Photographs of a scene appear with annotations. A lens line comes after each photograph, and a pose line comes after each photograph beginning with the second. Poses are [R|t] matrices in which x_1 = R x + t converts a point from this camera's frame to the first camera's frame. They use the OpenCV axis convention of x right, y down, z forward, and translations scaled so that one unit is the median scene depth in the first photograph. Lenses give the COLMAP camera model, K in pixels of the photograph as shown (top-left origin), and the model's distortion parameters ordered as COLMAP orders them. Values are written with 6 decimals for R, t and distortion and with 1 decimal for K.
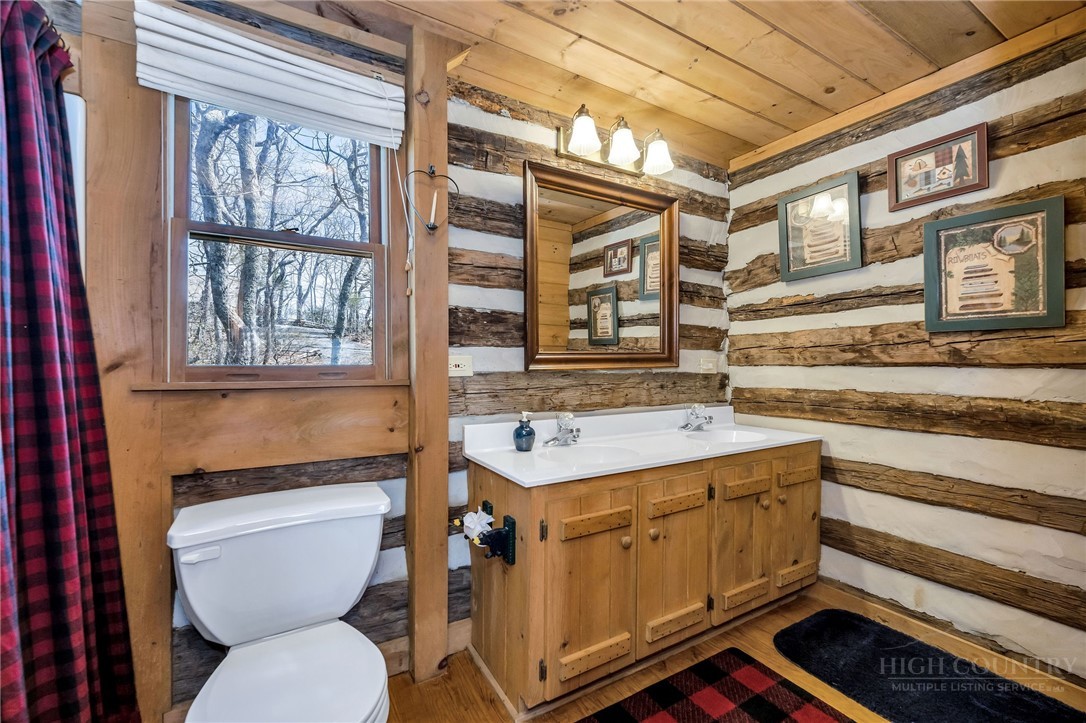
lens RADIAL K [[455.0, 0, 543.0], [0, 455.0, 361.5], [0, 0, 1]] dist [-0.000605, 0.000011]
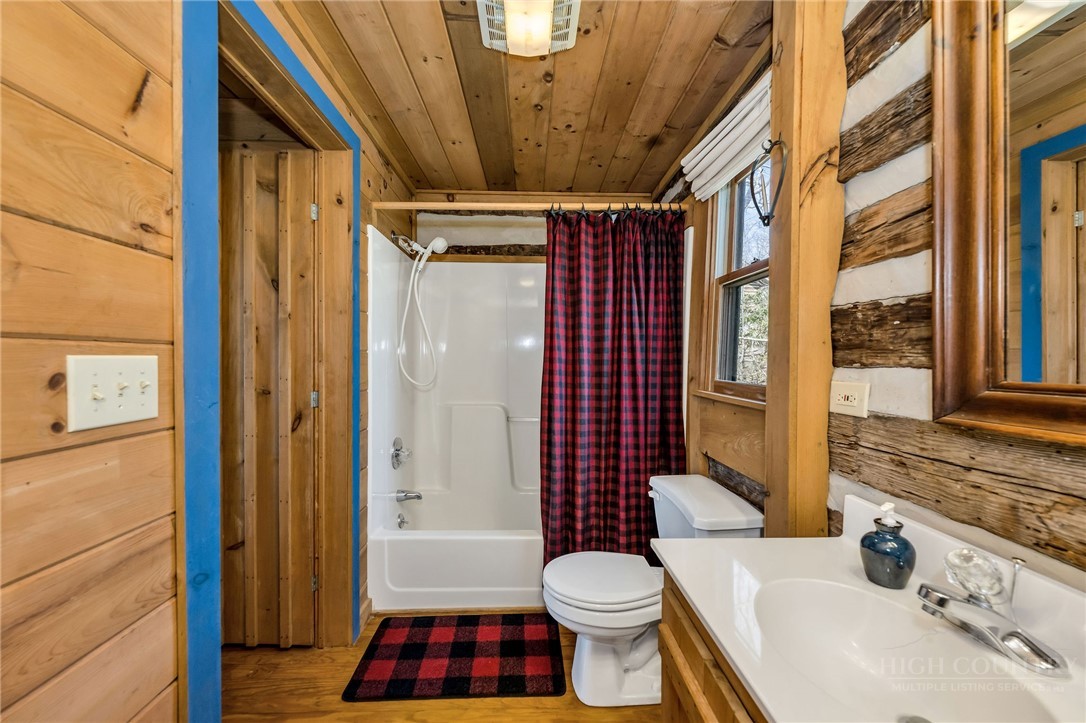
lens RADIAL K [[462.9, 0, 543.0], [0, 462.9, 361.5], [0, 0, 1]] dist [-0.000081, -0.000013]
pose [[-0.480071, 0.005530, -0.877212, 0.559171], [-0.000584, 0.999978, 0.006624, -0.043875], [0.877229, 0.003692, -0.480057, 0.906257]]
